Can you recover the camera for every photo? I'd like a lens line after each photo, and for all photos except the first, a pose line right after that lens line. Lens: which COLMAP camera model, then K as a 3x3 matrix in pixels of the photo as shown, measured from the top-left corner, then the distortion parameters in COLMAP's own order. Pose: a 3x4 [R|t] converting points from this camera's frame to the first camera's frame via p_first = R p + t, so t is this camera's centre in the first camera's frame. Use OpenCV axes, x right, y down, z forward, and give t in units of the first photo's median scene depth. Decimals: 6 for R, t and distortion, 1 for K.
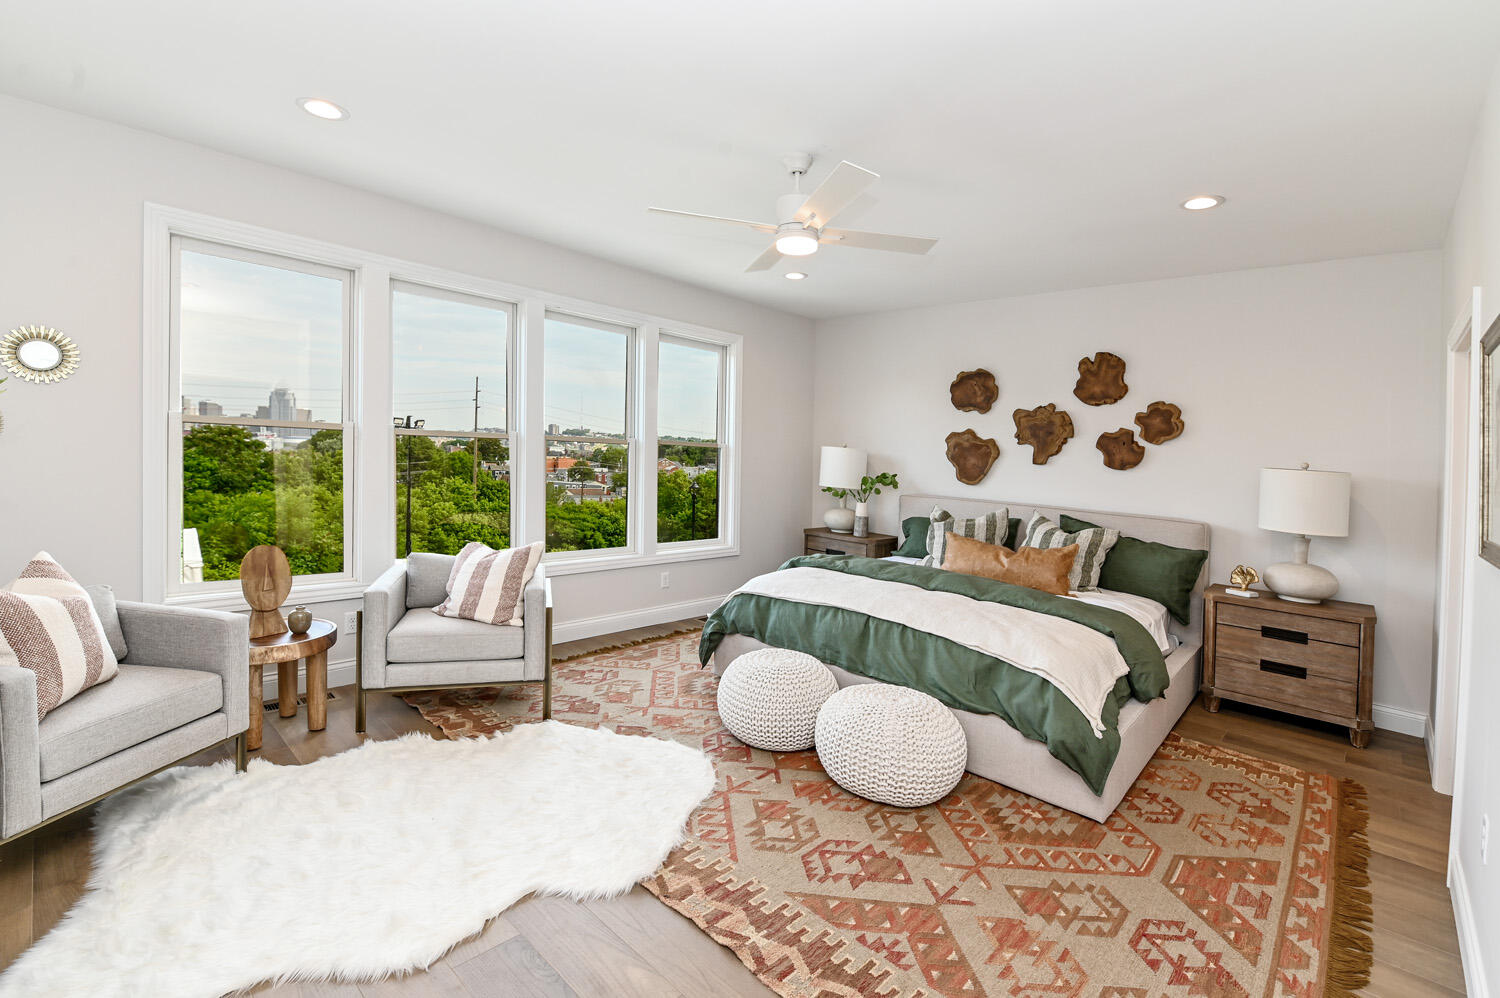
lens RADIAL K [[669.7, 0, 743.8], [0, 669.7, 459.7], [0, 0, 1]] dist [0.000750, -0.008869]
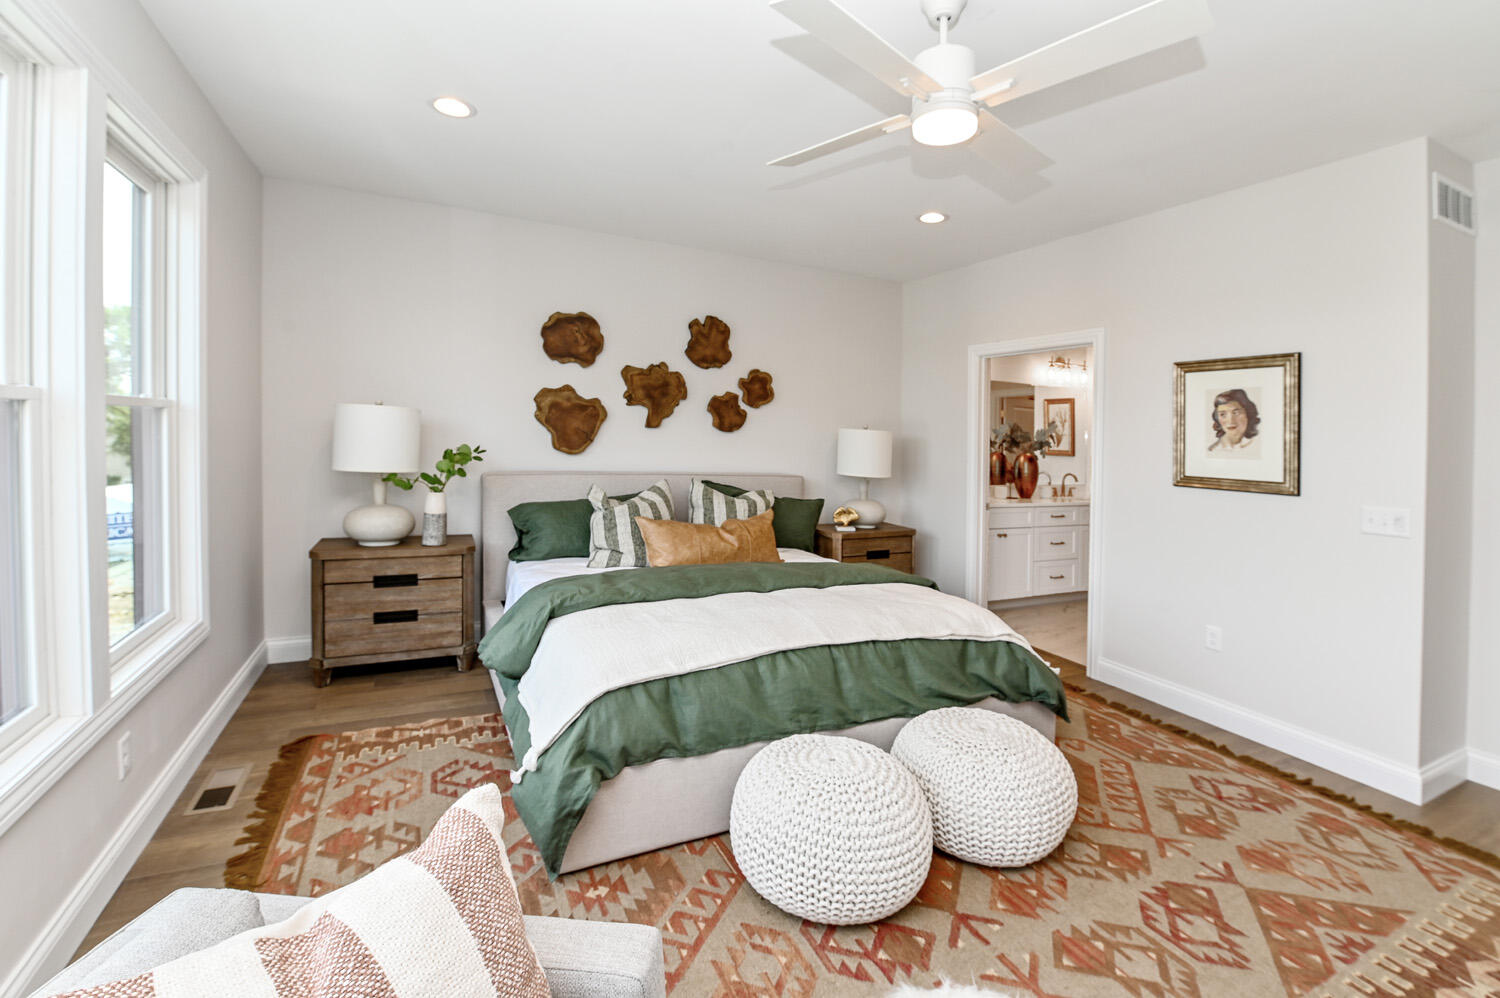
lens RADIAL K [[660.4, 0, 755.5], [0, 660.4, 416.9], [0, 0, 1]] dist [0.000130, -0.008753]
pose [[0.337407, -0.014750, 0.941243, -0.666559], [-0.002492, 0.999860, 0.016562, -0.042757], [-0.941355, -0.007934, 0.337323, 1.036691]]
